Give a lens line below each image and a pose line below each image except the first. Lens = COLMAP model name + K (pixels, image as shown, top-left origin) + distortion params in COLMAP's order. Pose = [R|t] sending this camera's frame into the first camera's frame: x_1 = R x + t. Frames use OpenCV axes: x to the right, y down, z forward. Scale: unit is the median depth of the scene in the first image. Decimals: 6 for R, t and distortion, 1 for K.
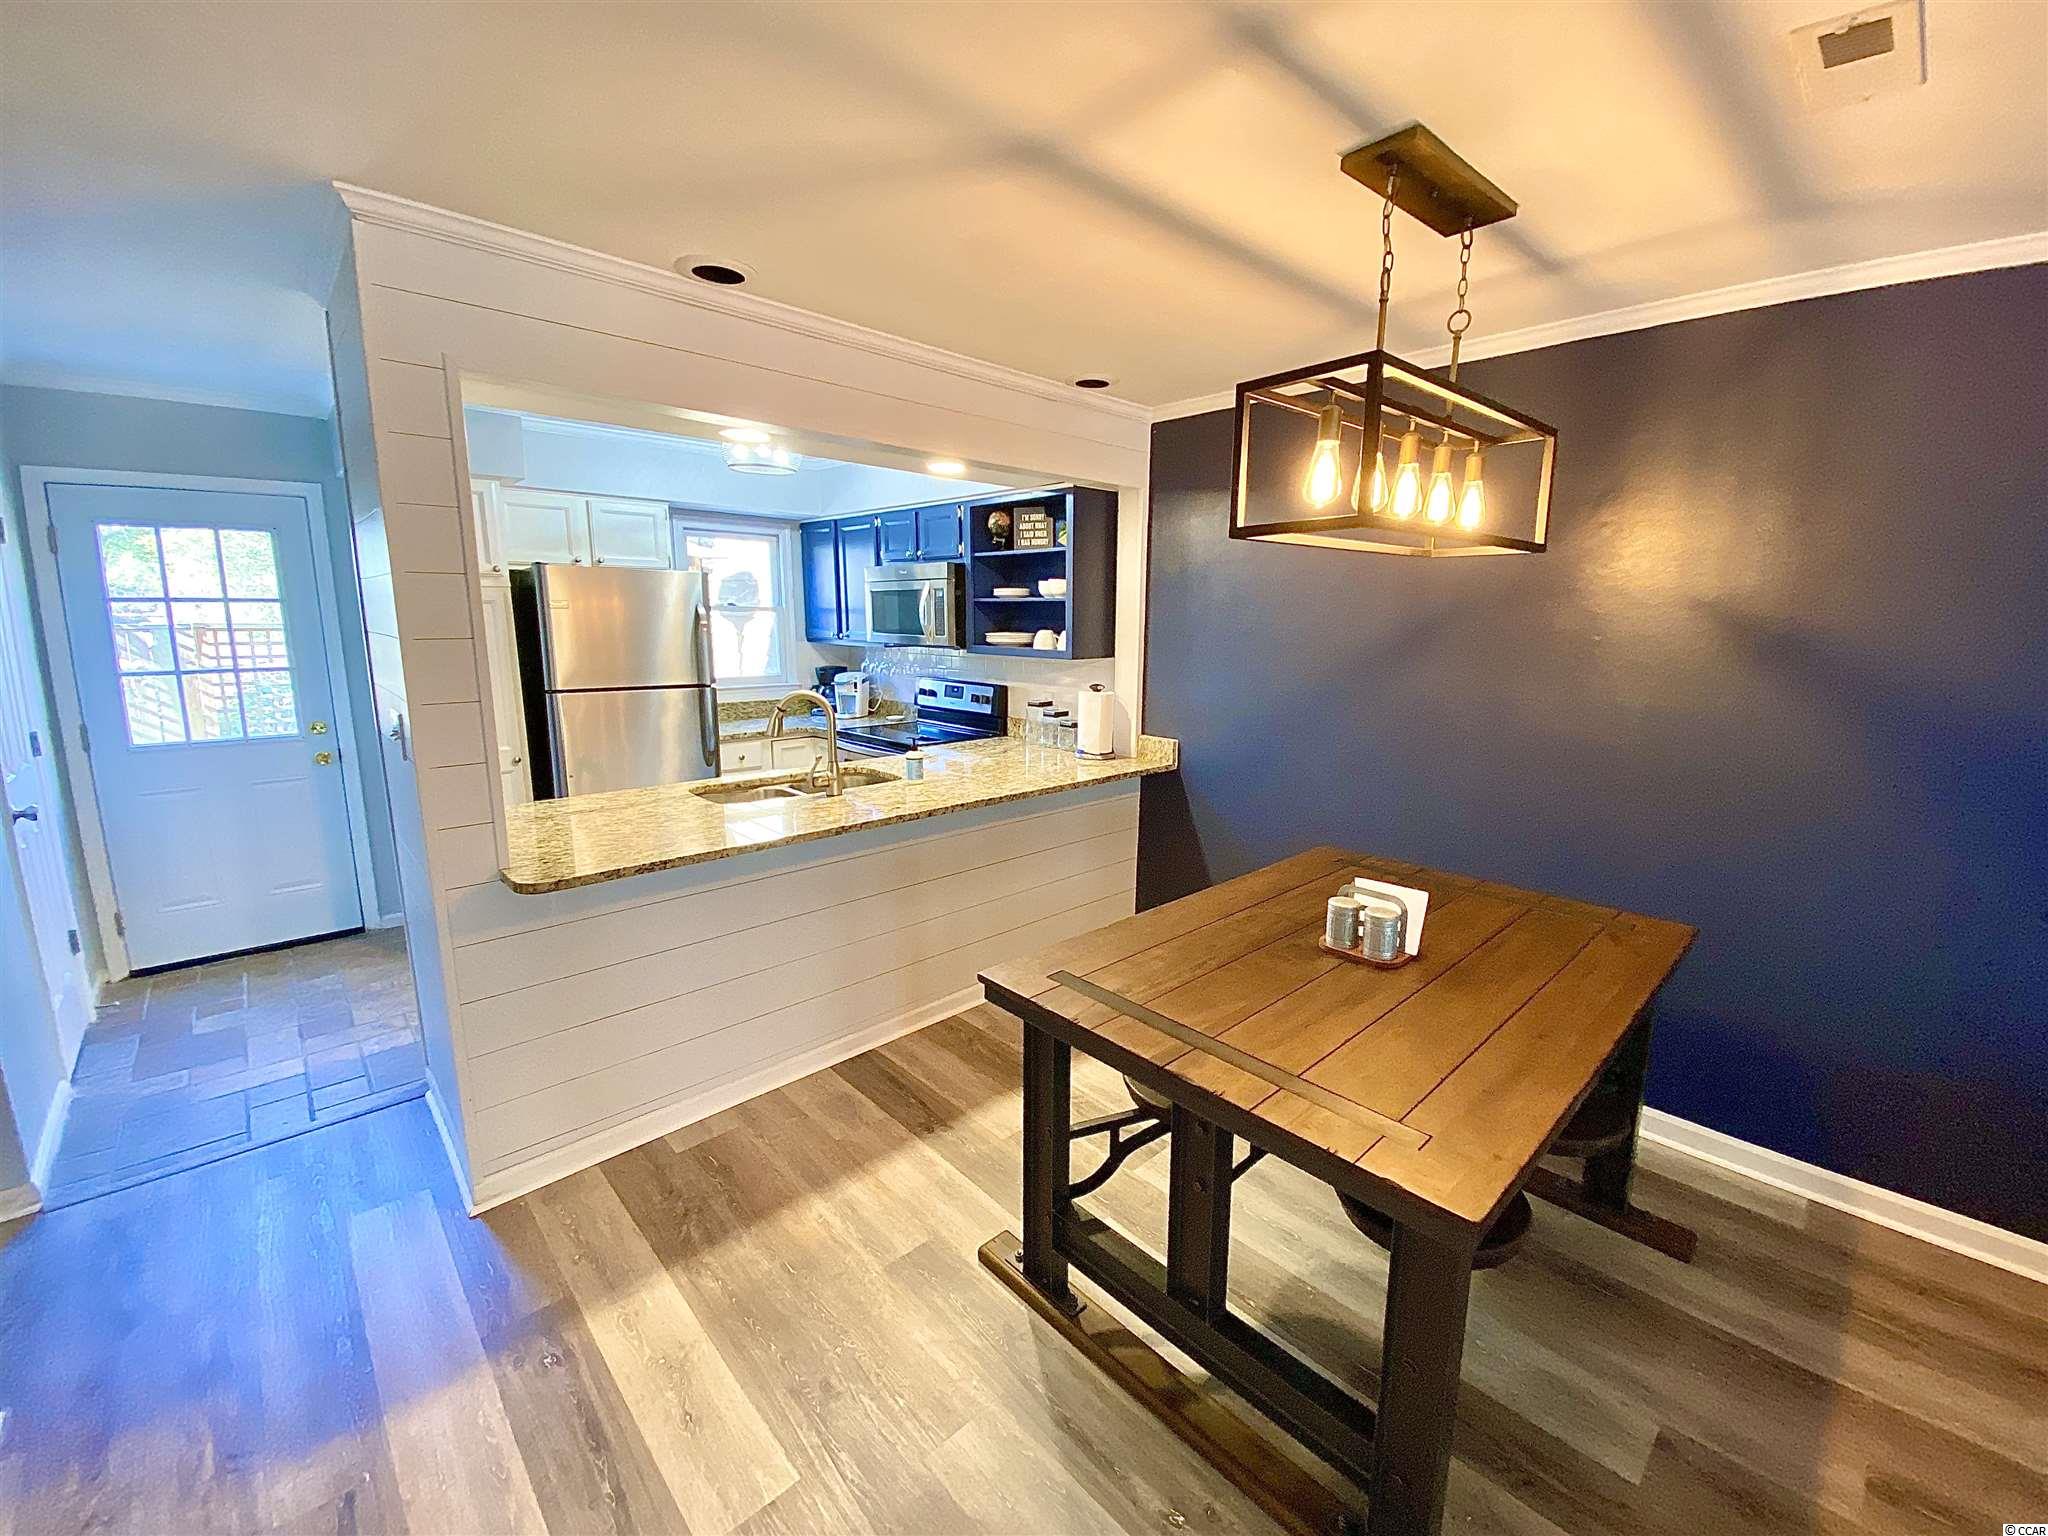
lens RADIAL K [[835.1, 0, 1074.4], [0, 835.1, 780.3], [0, 0, 1]] dist [-0.019828, -0.000899]
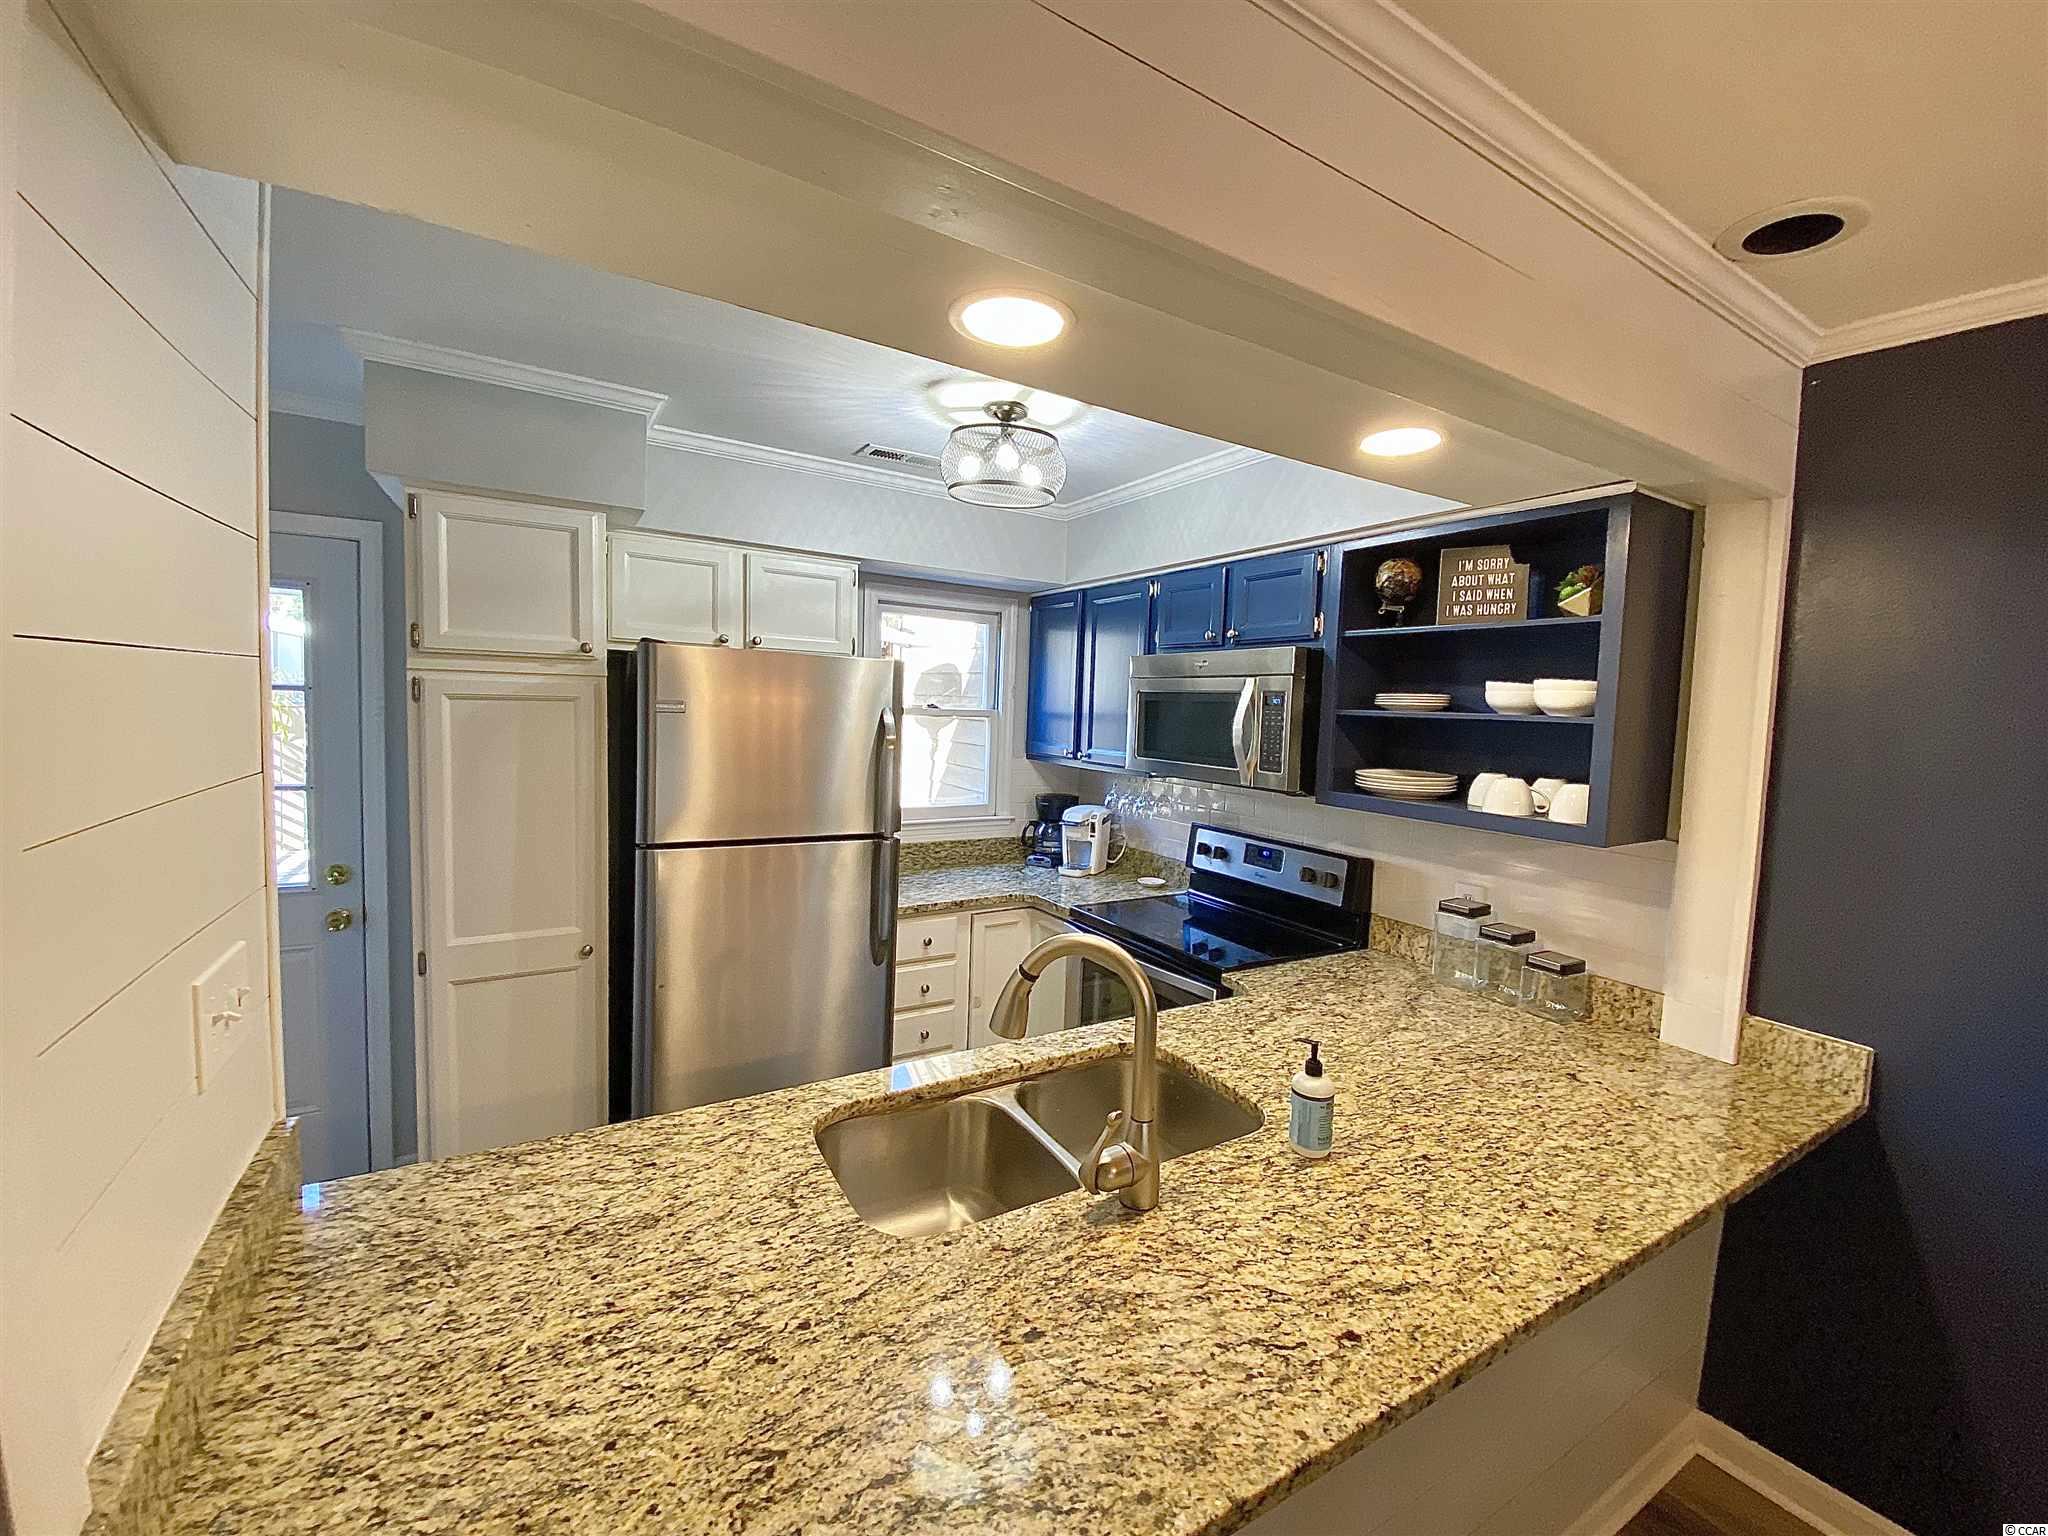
lens RADIAL K [[835.1, 0, 1020.9], [0, 835.1, 761.4], [0, 0, 1]] dist [-0.019828, -0.000899]
pose [[0.963974, 0.039006, -0.263120, -0.168942], [-0.074291, 0.989306, -0.125515, -0.091796], [0.255410, 0.140540, 0.956564, 0.388844]]
